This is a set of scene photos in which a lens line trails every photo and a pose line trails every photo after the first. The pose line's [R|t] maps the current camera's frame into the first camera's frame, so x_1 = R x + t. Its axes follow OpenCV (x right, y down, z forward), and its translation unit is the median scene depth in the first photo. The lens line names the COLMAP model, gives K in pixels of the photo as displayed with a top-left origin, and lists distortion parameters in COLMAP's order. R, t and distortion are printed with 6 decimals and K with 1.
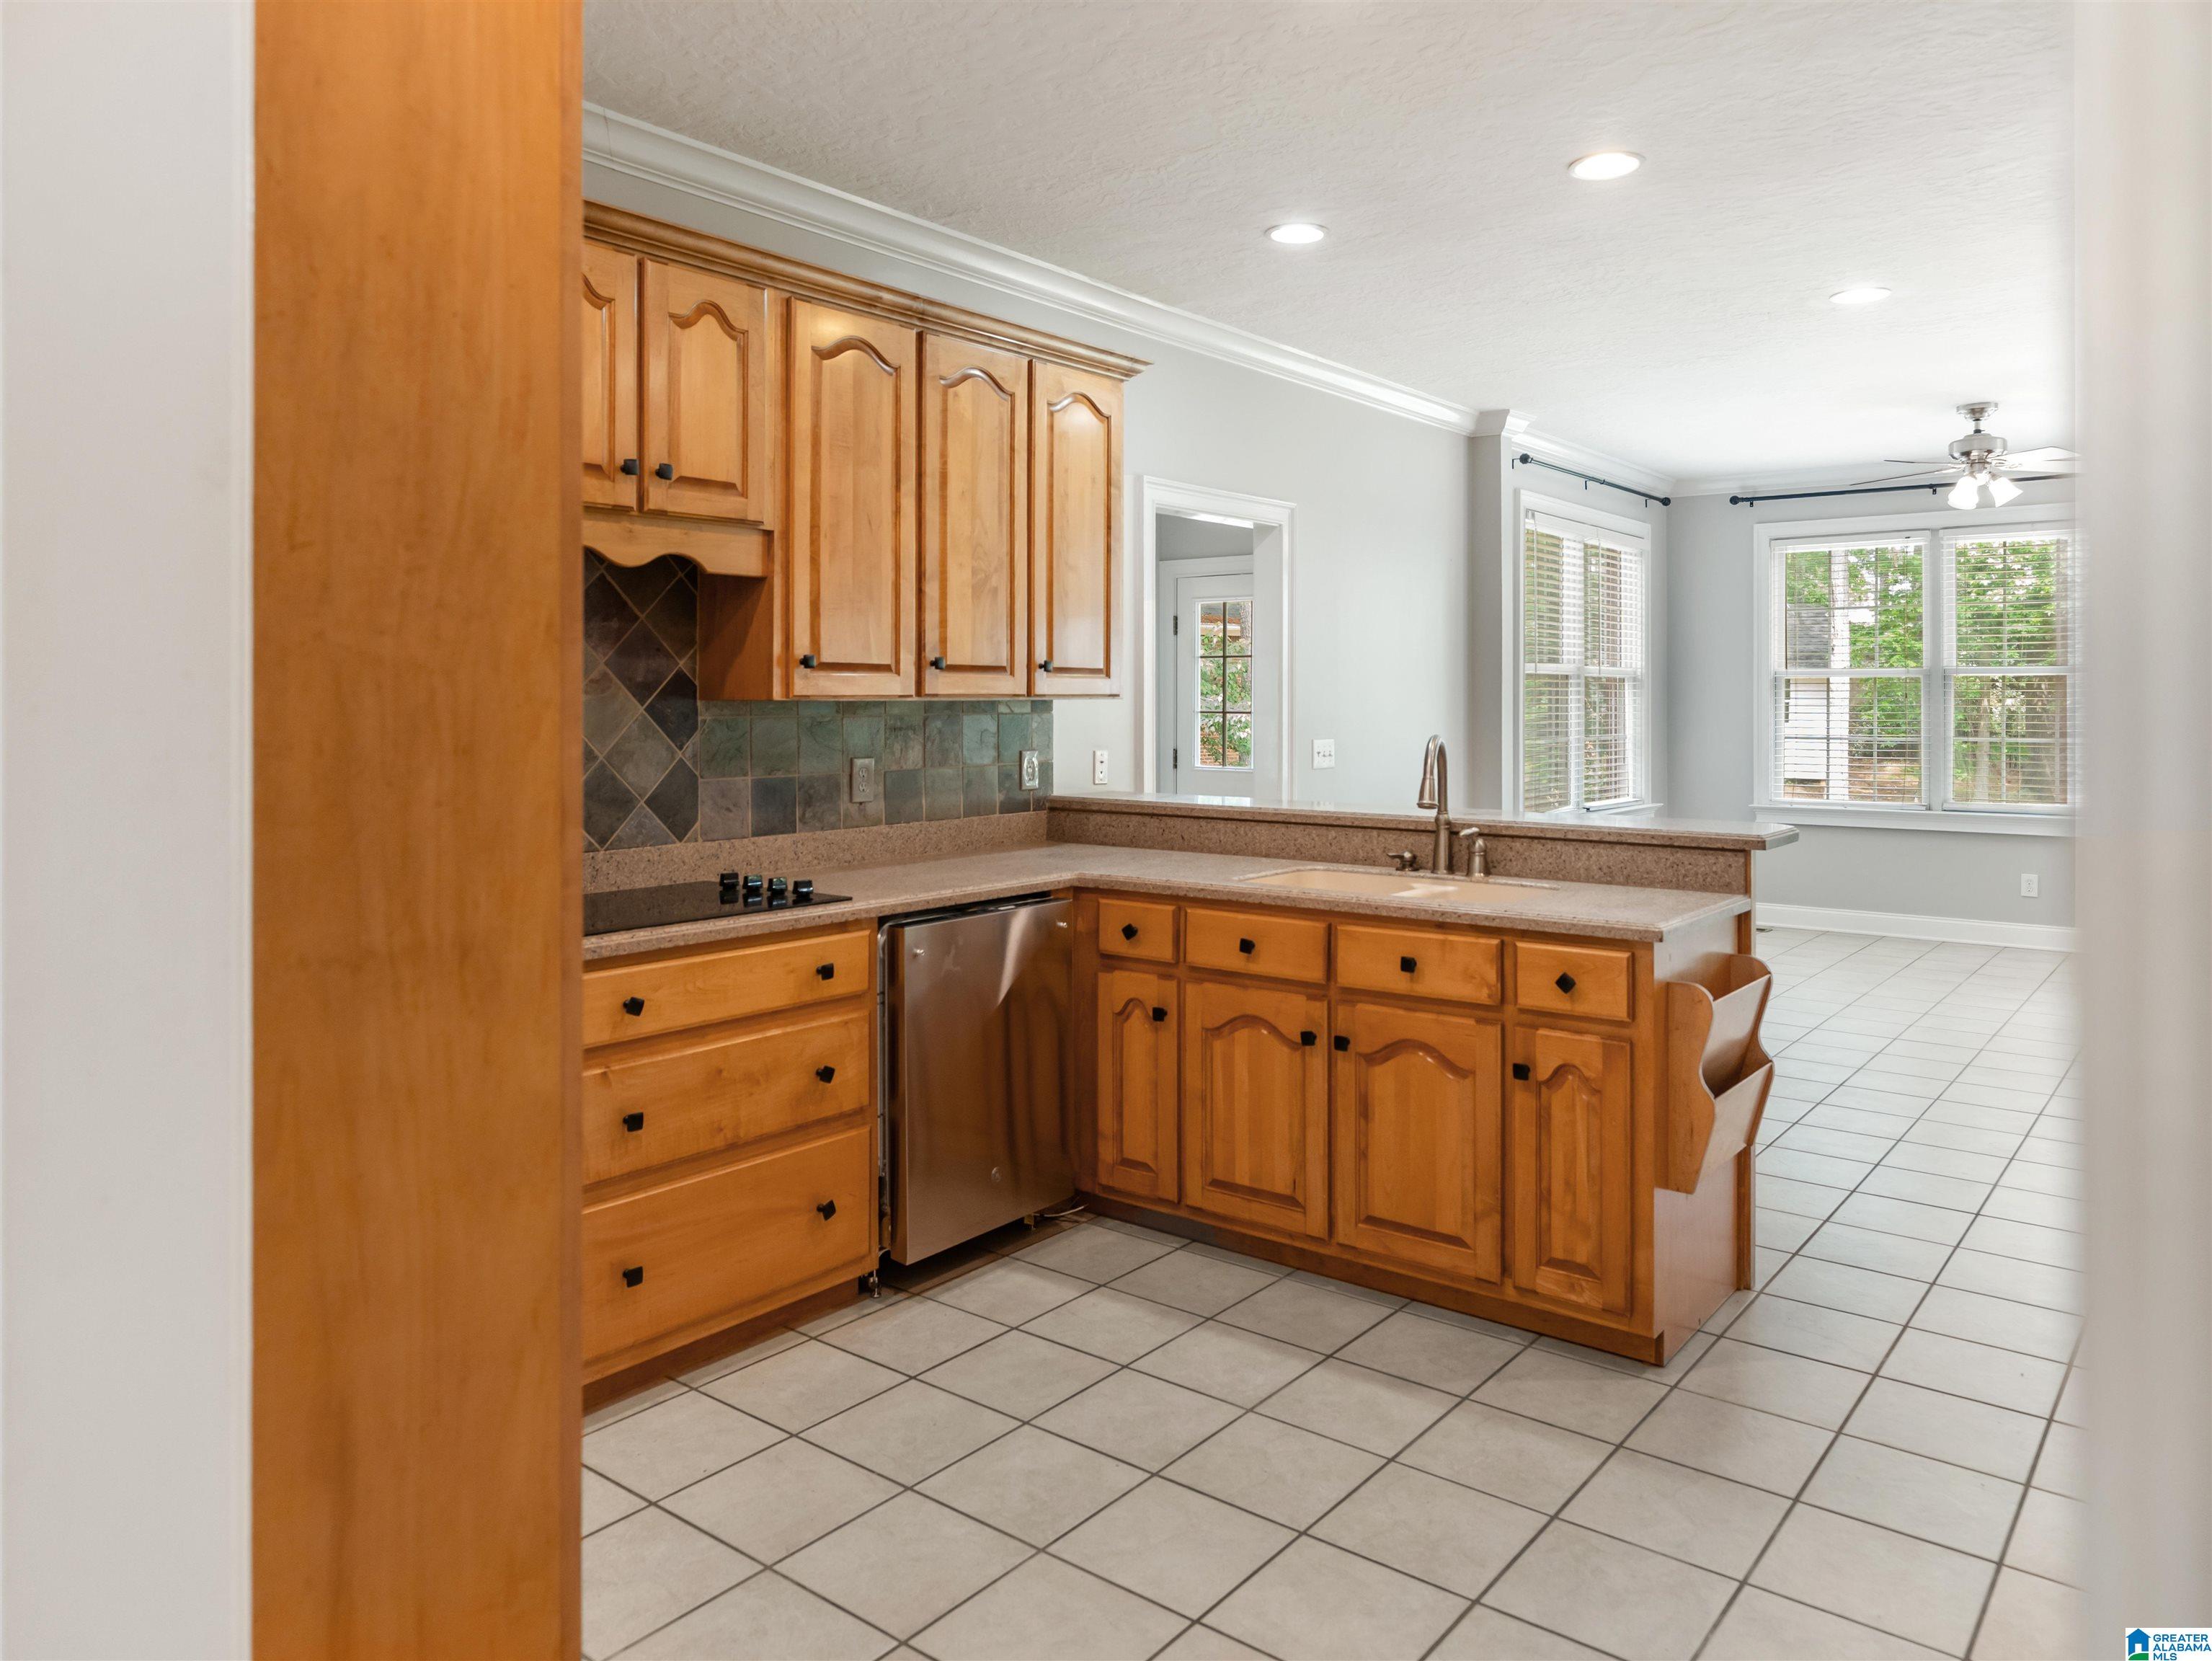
lens RADIAL K [[1497.1, 0, 1126.2], [0, 1497.1, 700.5], [0, 0, 1]] dist [-0.008928, 0.003021]
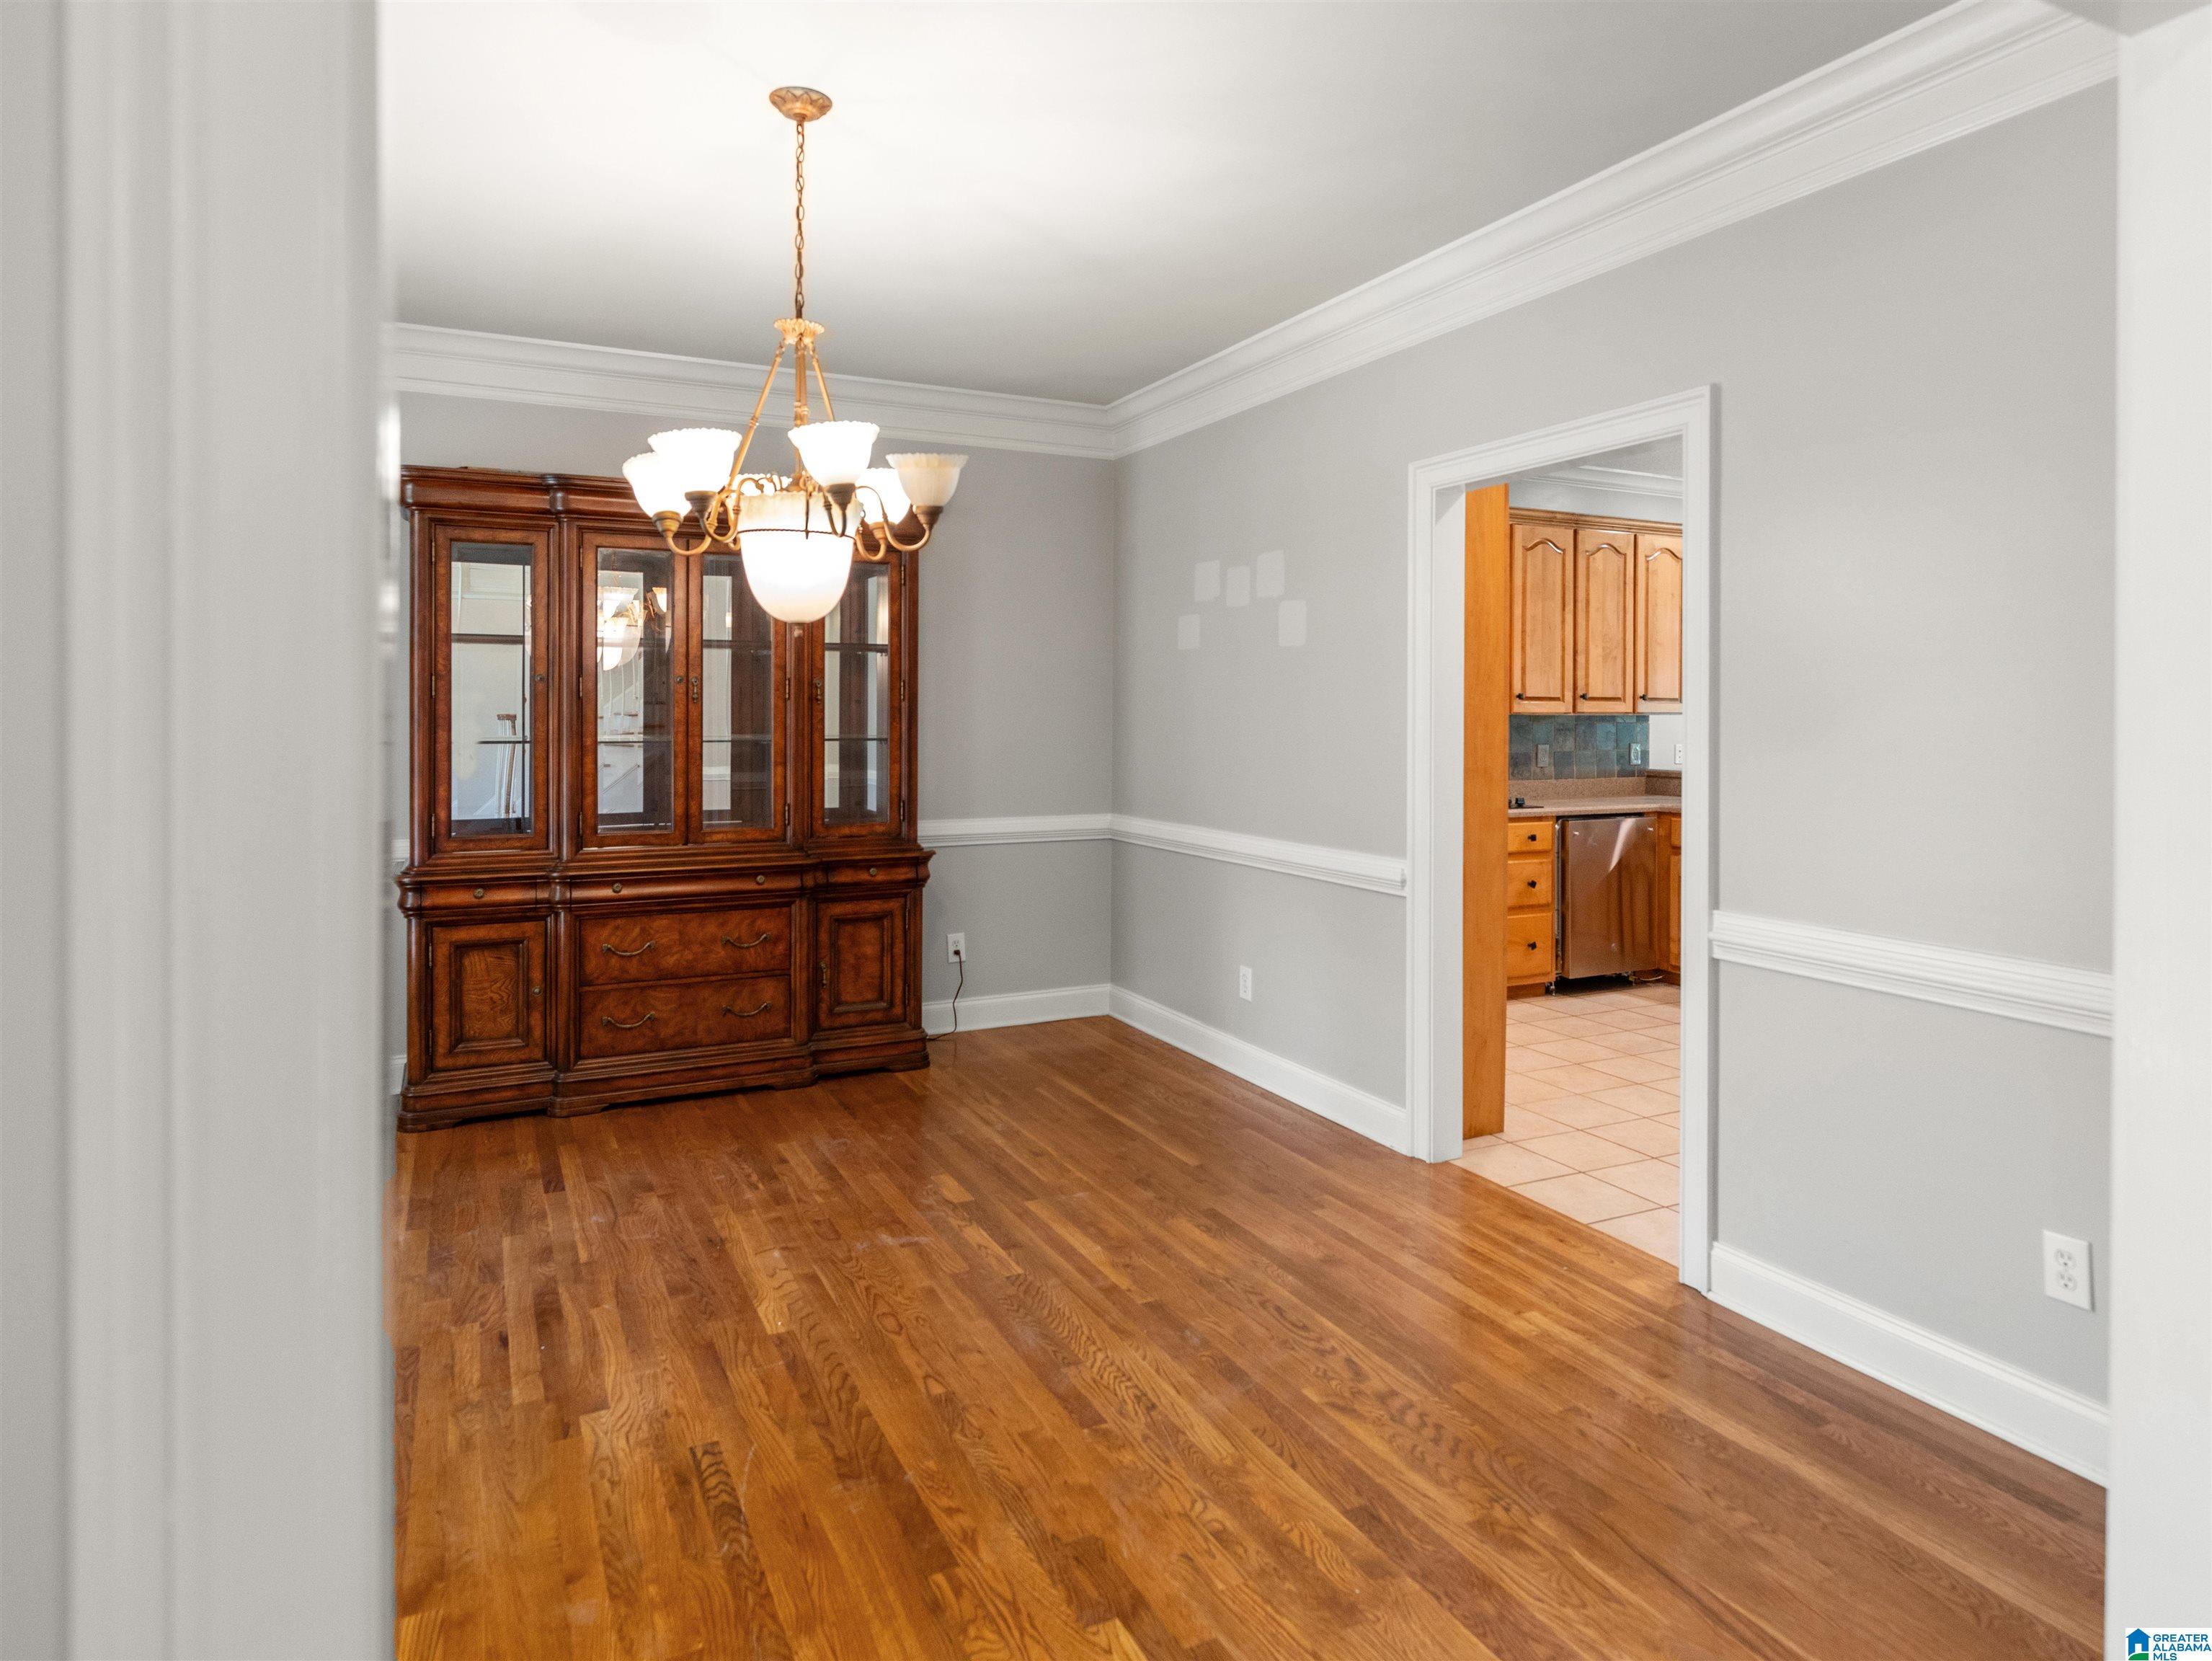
lens RADIAL K [[1274.1, 0, 1119.8], [0, 1274.1, 722.6], [0, 0, 1]] dist [-0.012334, 0.006186]
pose [[0.897390, 0.003782, -0.441221, 0.070683], [-0.002305, 0.999990, 0.003883, 0.005214], [0.441231, -0.002468, 0.897390, -0.843855]]
